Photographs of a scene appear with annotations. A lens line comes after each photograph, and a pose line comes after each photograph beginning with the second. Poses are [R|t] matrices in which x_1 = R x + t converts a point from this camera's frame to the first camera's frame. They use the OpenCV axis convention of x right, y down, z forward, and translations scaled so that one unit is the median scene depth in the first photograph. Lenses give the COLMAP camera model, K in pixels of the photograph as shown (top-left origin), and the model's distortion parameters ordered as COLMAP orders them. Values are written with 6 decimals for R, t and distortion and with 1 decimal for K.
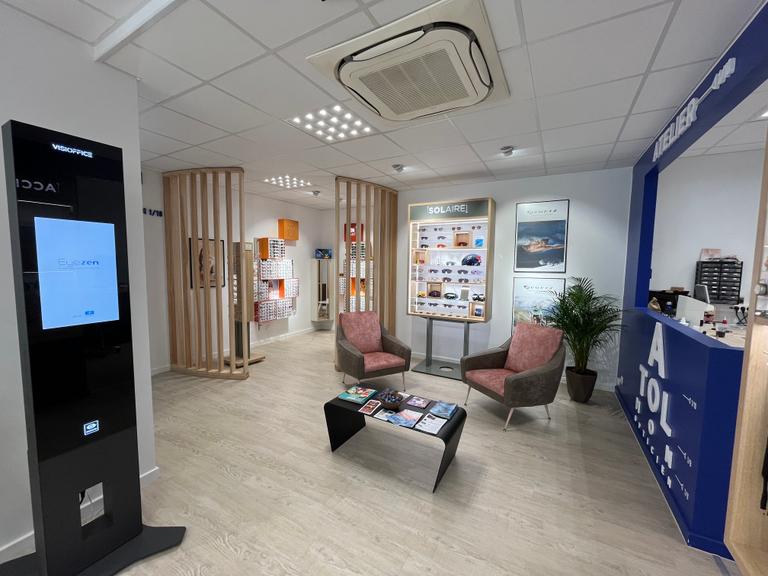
lens RADIAL K [[309.2, 0, 383.3], [0, 309.2, 287.1], [0, 0, 1]] dist [-0.016928, 0.000059]
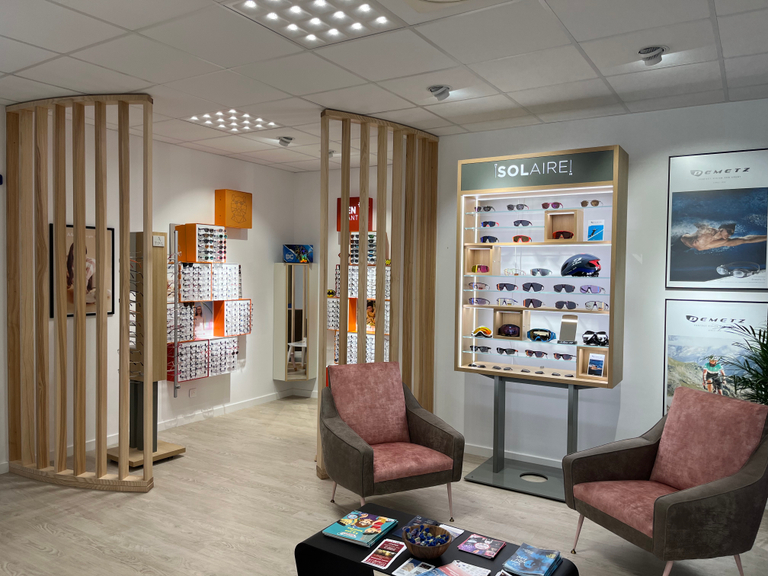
lens RADIAL K [[576.2, 0, 384.3], [0, 576.2, 289.6], [0, 0, 1]] dist [0.008444, -0.013877]
pose [[0.999108, 0.002771, -0.042134, -0.003152], [-0.004694, 0.998948, -0.045618, -0.001564], [0.041964, 0.045775, 0.998070, 0.020700]]
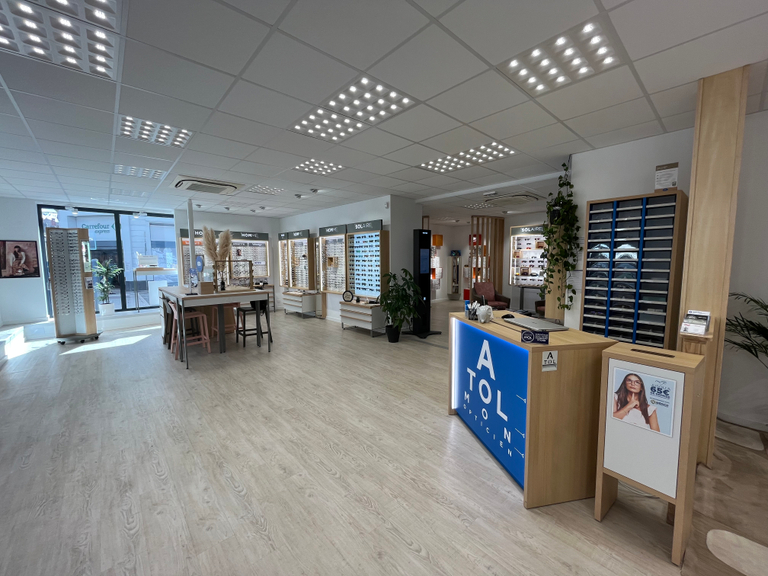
lens RADIAL K [[309.2, 0, 377.7], [0, 309.2, 289.0], [0, 0, 1]] dist [-0.016928, 0.000059]
pose [[0.947432, 0.011384, -0.319755, -0.089068], [-0.005892, 0.999818, 0.018137, 0.093337], [0.319904, -0.015299, 0.947327, -1.151216]]
